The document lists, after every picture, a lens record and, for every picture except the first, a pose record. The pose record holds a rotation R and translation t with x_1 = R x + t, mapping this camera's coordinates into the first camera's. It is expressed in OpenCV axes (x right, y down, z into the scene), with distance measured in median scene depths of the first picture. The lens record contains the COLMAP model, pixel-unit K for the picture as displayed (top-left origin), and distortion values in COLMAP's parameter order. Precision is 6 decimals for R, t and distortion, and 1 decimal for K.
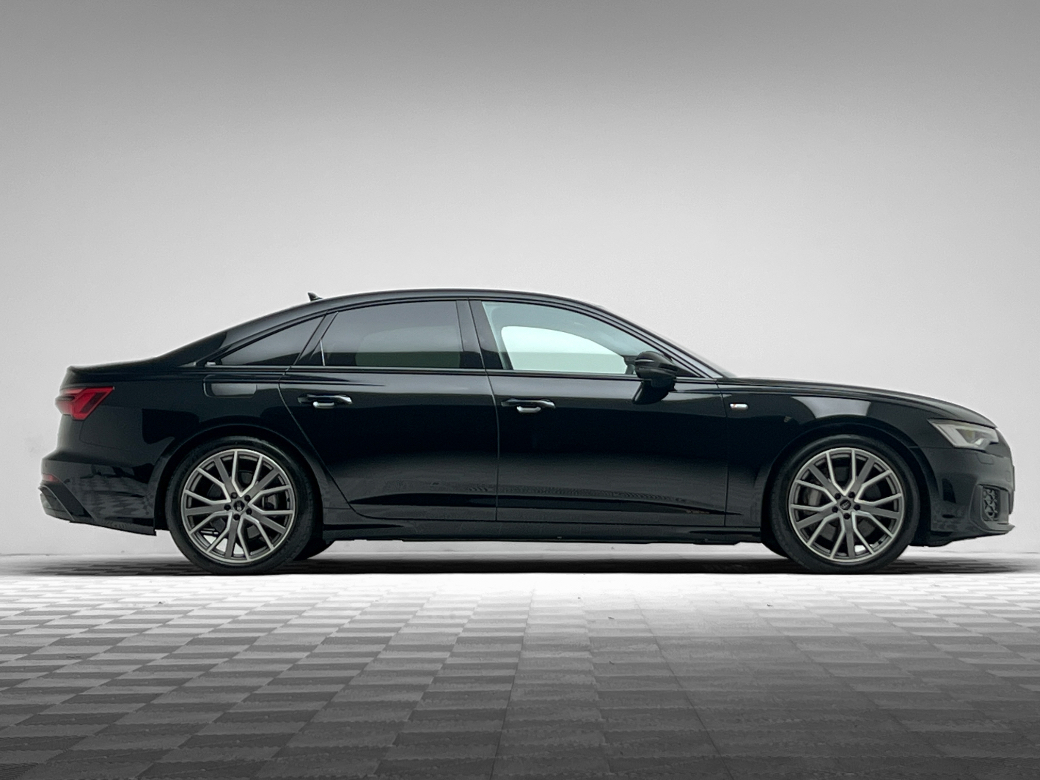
lens RADIAL K [[2207.3, 0, 518.8], [0, 2207.3, 393.8], [0, 0, 1]] dist [0.162156, 0.000000]
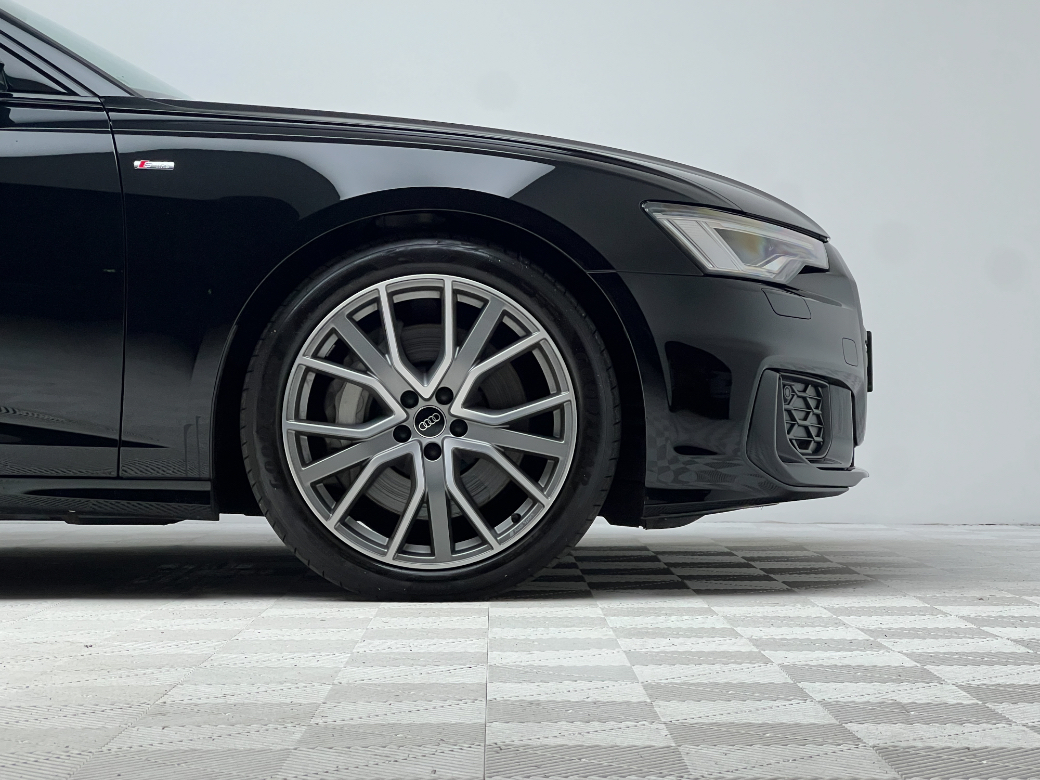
lens RADIAL K [[2375.0, 0, 520.8], [0, 2375.0, 388.6], [0, 0, 1]] dist [0.026995, 0.000000]
pose [[0.999510, 0.001788, 0.031235, 0.150373], [-0.002631, 0.999633, 0.026951, 0.033103], [-0.031175, -0.027020, 0.999149, 0.583504]]
